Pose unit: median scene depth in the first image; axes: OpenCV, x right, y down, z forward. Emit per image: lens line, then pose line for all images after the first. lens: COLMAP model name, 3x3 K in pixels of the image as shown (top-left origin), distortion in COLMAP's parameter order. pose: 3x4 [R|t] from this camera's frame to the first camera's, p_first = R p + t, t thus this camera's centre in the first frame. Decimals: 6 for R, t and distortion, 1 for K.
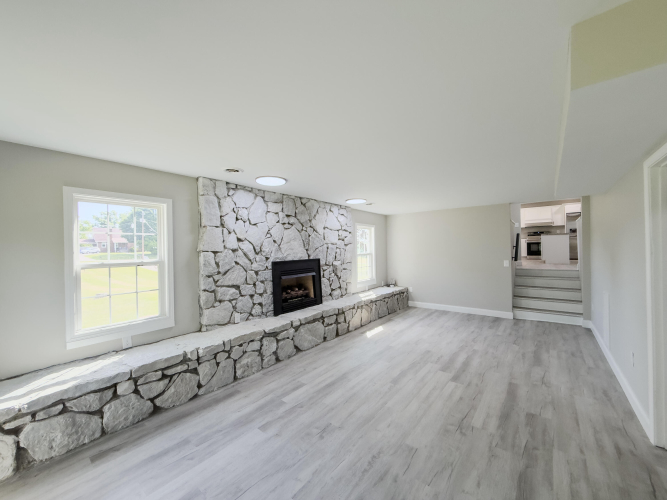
lens RADIAL K [[266.4, 0, 331.0], [0, 266.4, 249.2], [0, 0, 1]] dist [0.000538, -0.000166]
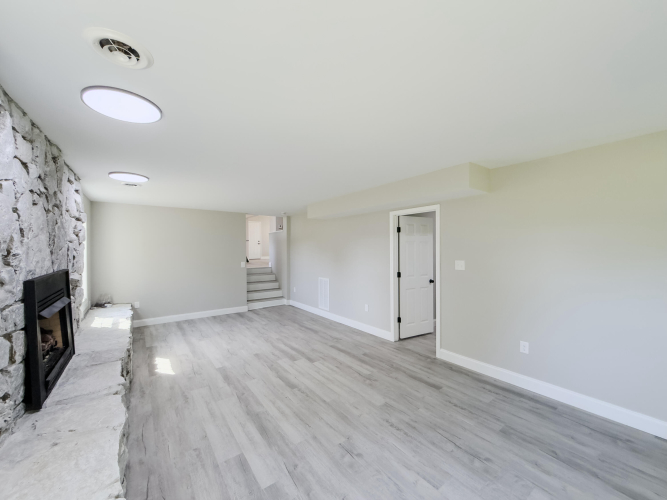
lens RADIAL K [[266.4, 0, 330.7], [0, 266.4, 250.8], [0, 0, 1]] dist [0.000538, -0.000166]
pose [[0.256513, 0.008500, 0.966503, -0.569893], [-0.001788, 0.999964, -0.008319, 0.002931], [-0.966539, 0.000406, 0.256519, 0.509301]]
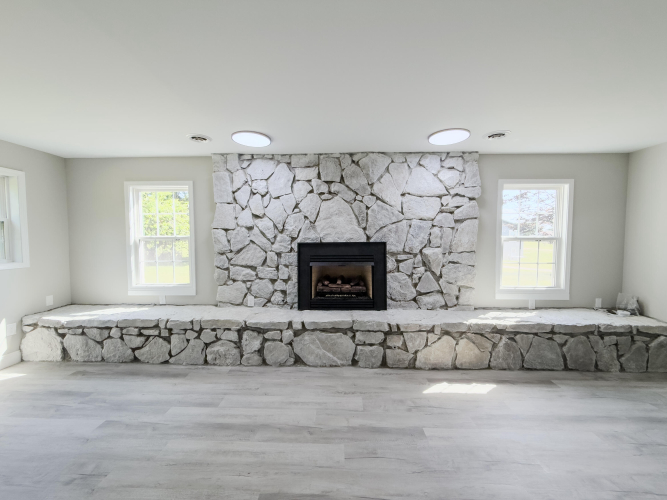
lens RADIAL K [[266.4, 0, 331.3], [0, 266.4, 248.9], [0, 0, 1]] dist [0.000538, -0.000166]
pose [[0.602678, 0.055927, -0.796022, 0.550409], [-0.008687, 0.997942, 0.063536, 0.016109], [0.797937, -0.031377, 0.601923, 0.682525]]
